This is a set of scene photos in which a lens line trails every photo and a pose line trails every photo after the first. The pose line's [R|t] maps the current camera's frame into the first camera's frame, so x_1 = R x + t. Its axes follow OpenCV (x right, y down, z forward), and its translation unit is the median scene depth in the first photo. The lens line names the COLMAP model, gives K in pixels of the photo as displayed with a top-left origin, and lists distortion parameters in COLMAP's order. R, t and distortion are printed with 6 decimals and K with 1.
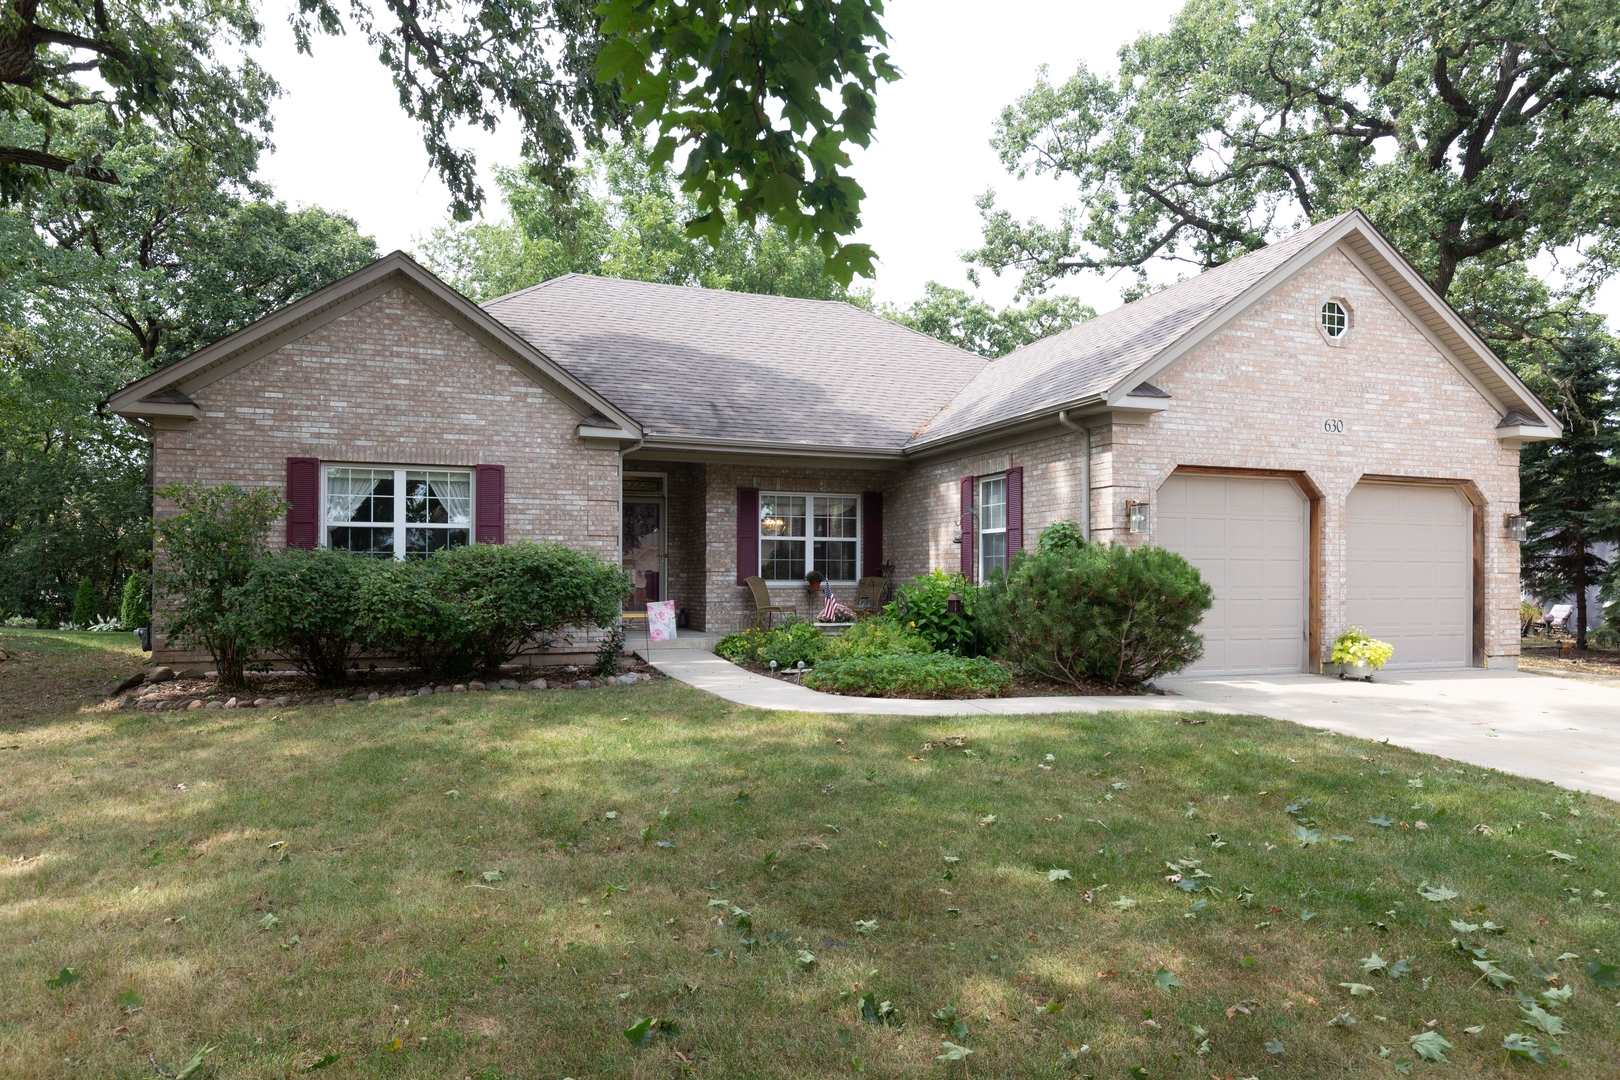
lens RADIAL K [[985.4, 0, 810.0], [0, 985.4, 540.0], [0, 0, 1]] dist [0.000205, -0.000004]
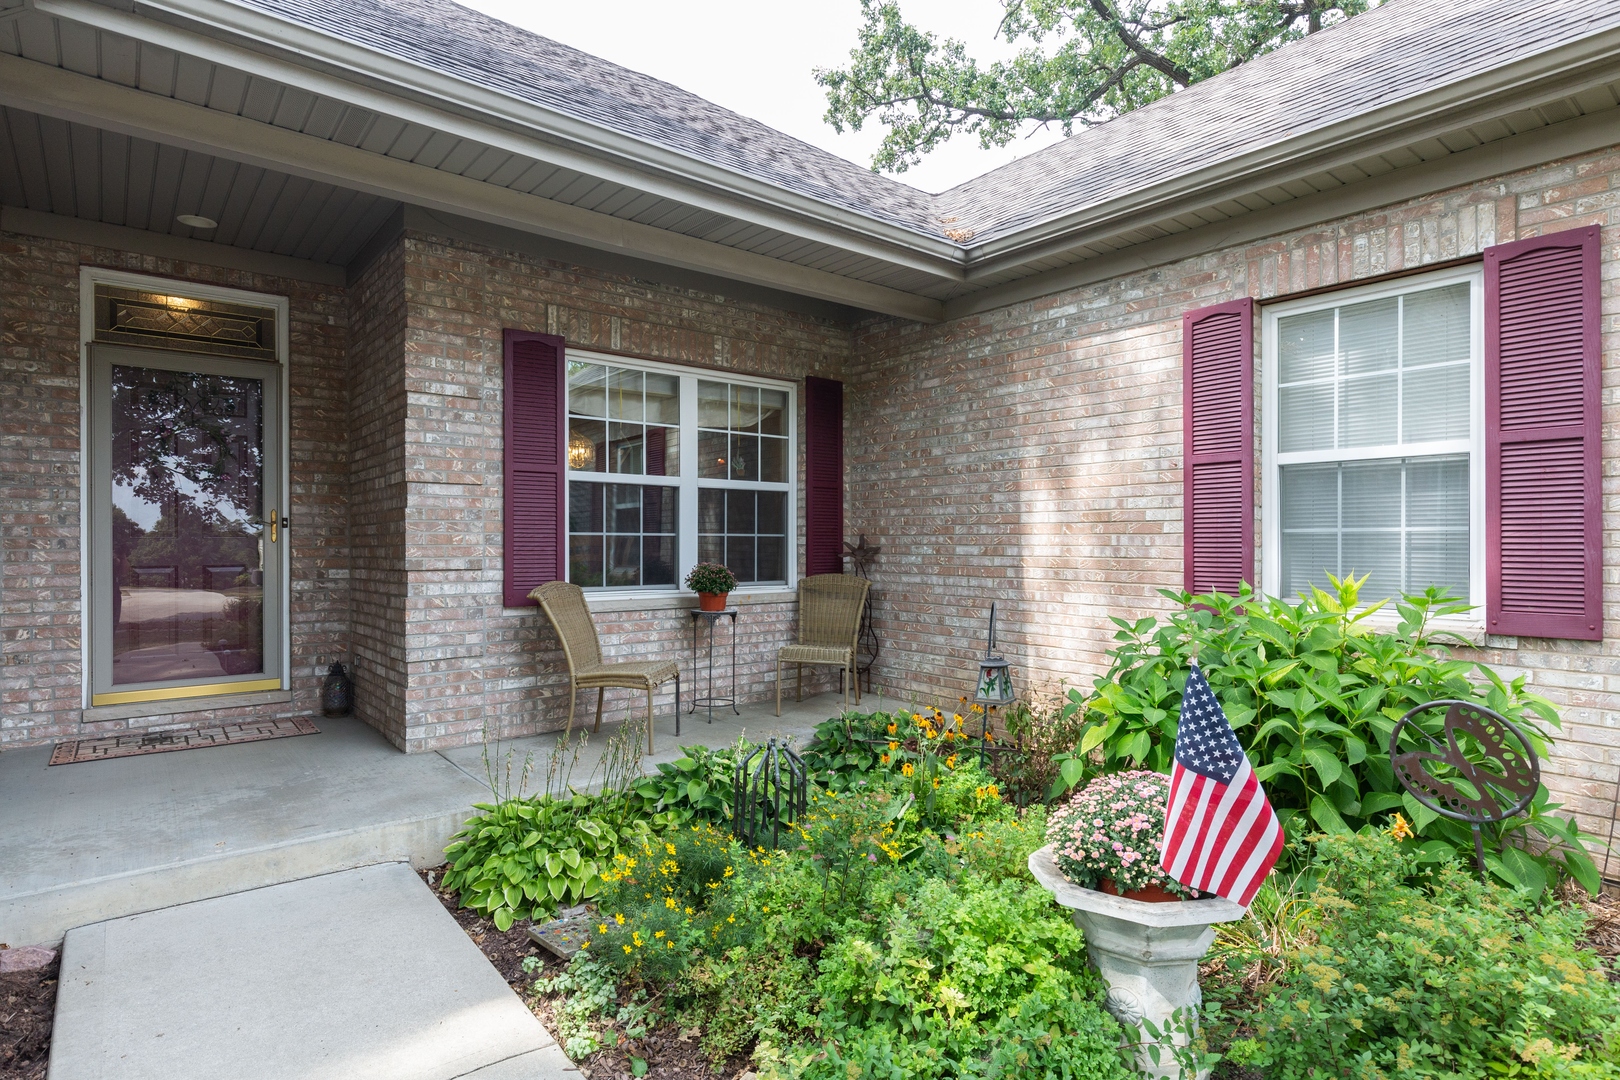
lens RADIAL K [[848.4, 0, 810.0], [0, 848.4, 540.0], [0, 0, 1]] dist [-0.000920, -0.000074]
pose [[0.940287, -0.001354, 0.340380, -0.073848], [-0.010103, 0.999440, 0.031887, 0.011234], [-0.340233, -0.033422, 0.939747, 0.676715]]
